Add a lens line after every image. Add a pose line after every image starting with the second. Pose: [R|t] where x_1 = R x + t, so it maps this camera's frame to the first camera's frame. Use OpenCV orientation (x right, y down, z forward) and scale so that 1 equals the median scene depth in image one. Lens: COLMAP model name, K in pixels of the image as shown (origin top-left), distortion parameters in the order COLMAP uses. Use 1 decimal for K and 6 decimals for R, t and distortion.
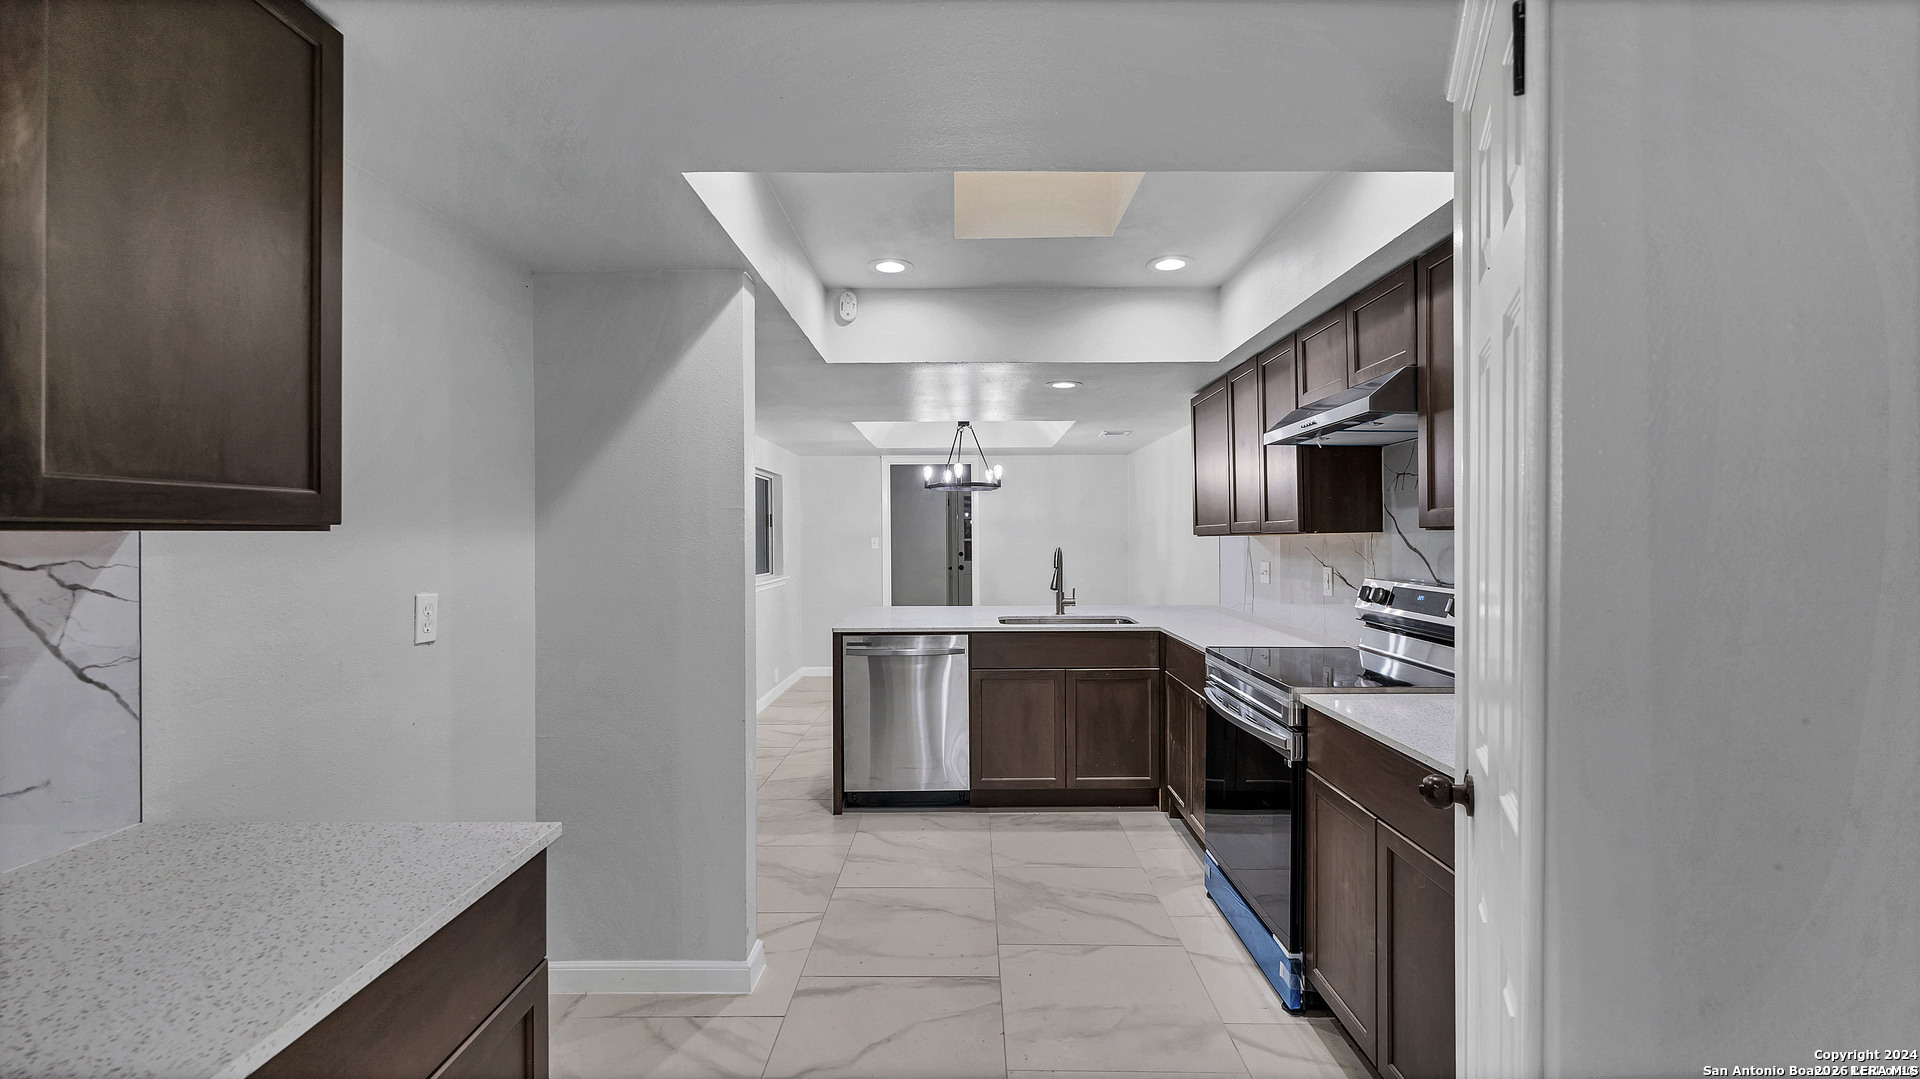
lens RADIAL K [[783.6, 0, 966.1], [0, 783.6, 533.2], [0, 0, 1]] dist [0.007922, -0.002398]
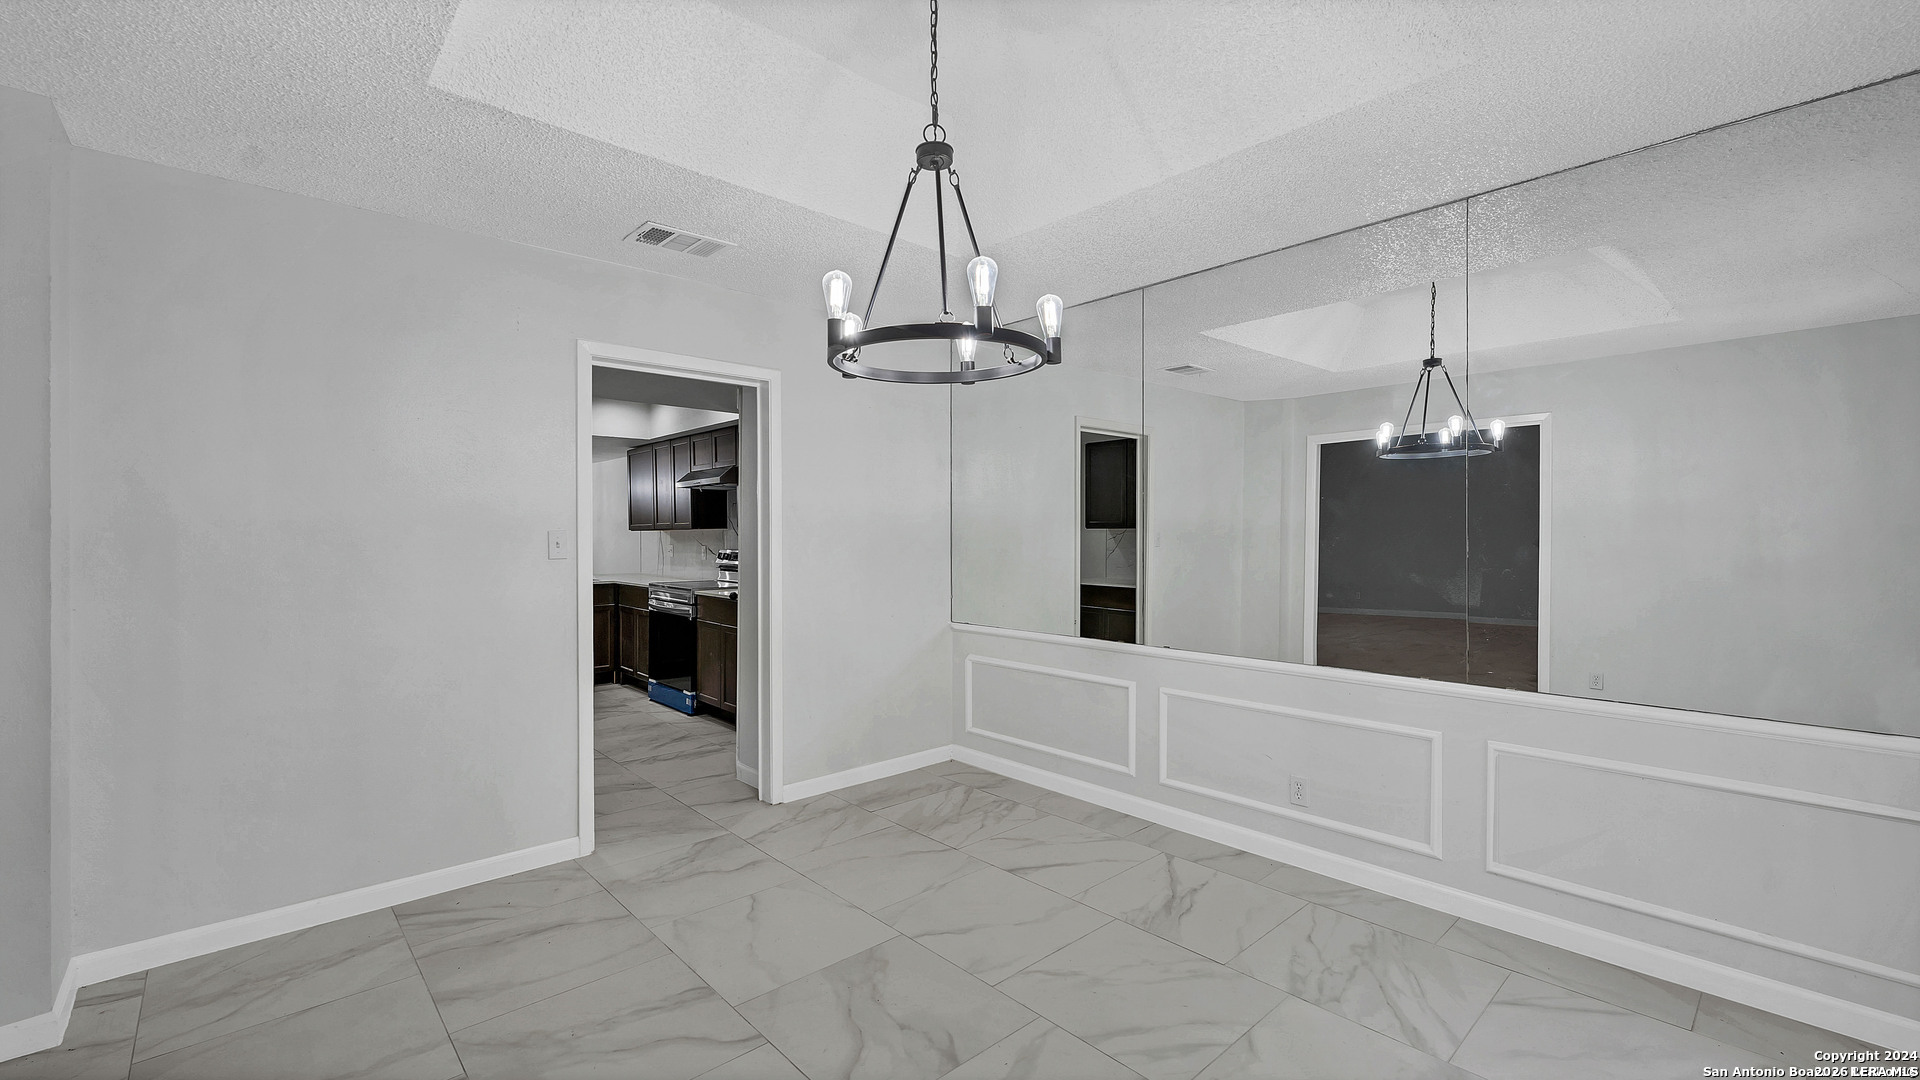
lens RADIAL K [[783.6, 0, 956.3], [0, 783.6, 538.0], [0, 0, 1]] dist [0.007922, -0.002398]
pose [[0.731582, 0.000057, 0.681753, -0.418203], [-0.002378, 0.999994, 0.002467, 0.015315], [-0.681749, -0.003426, 0.731578, -0.875676]]
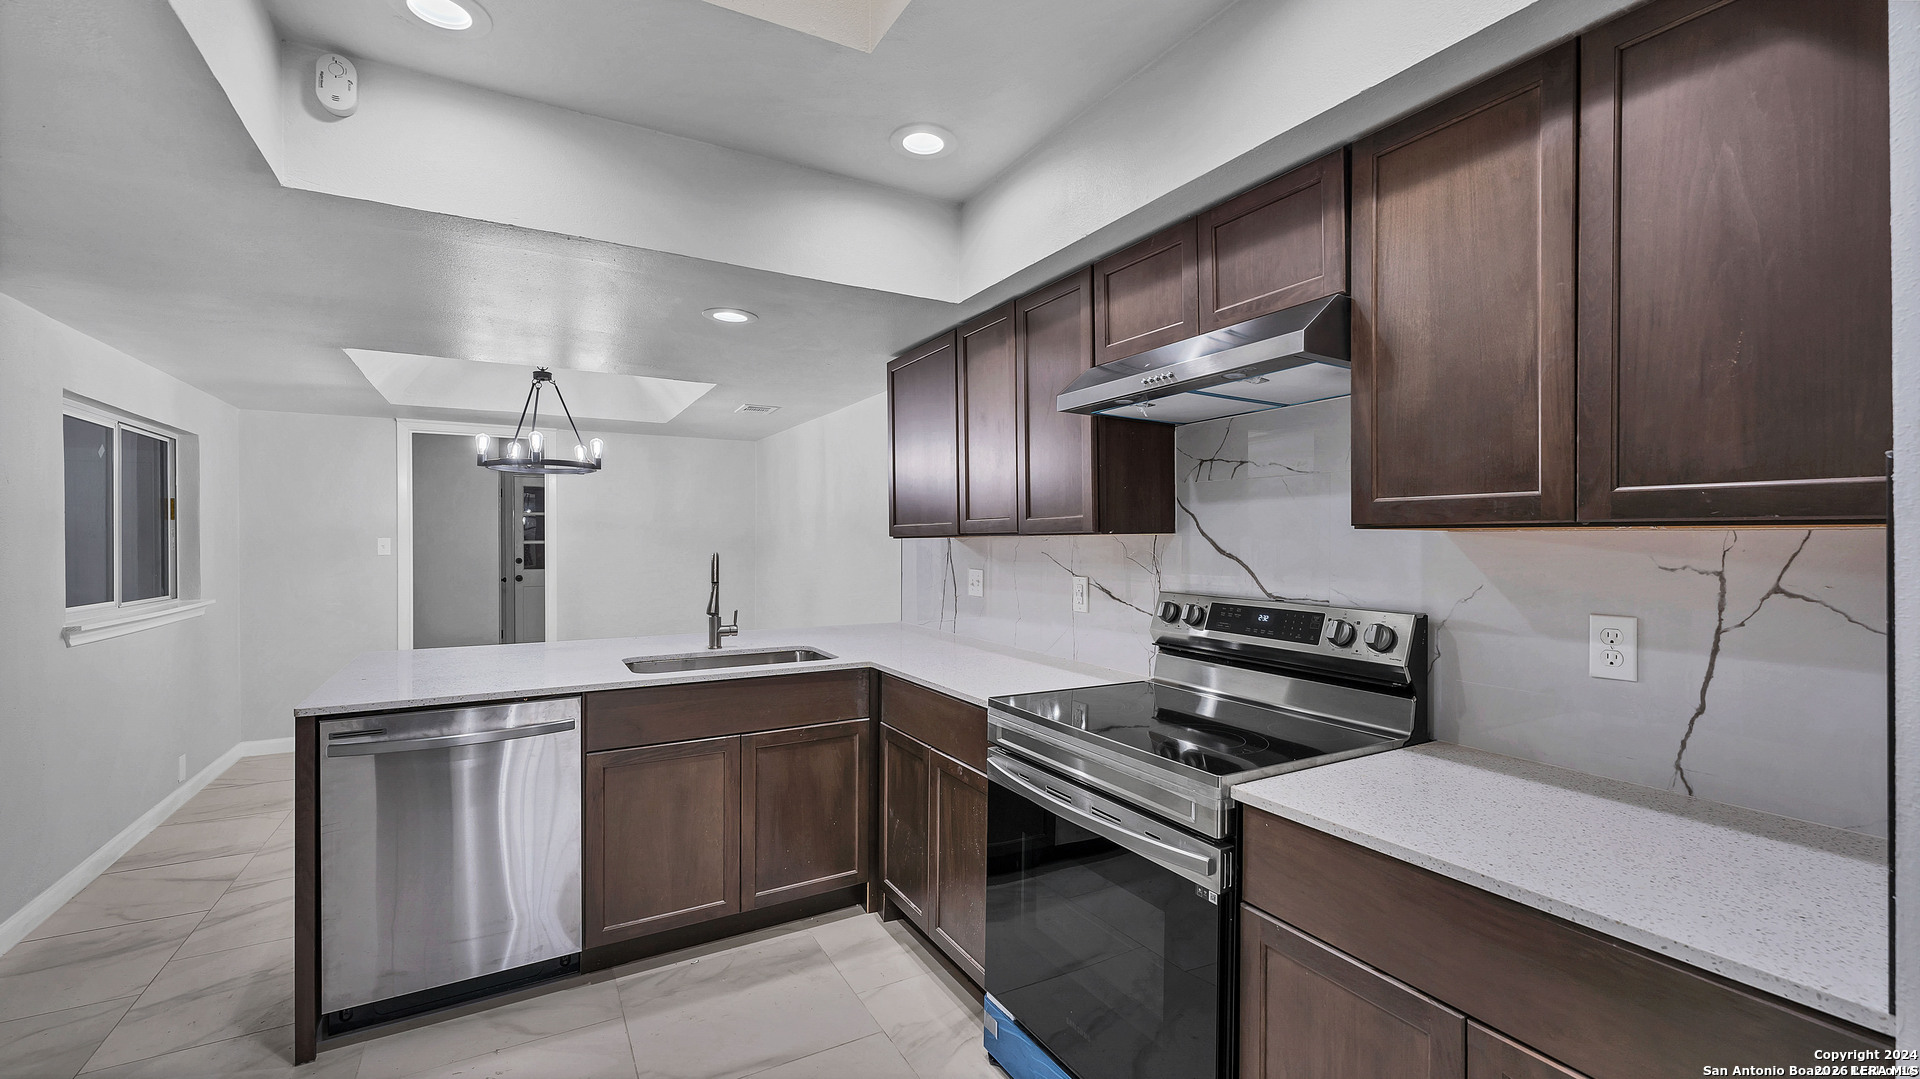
lens RADIAL K [[783.6, 0, 942.4], [0, 783.6, 539.2], [0, 0, 1]] dist [0.007922, -0.002398]
pose [[0.873096, 0.005141, 0.487521, -0.051580], [-0.006896, 0.999975, 0.001806, 0.003781], [-0.487499, -0.004939, 0.873109, 0.338605]]
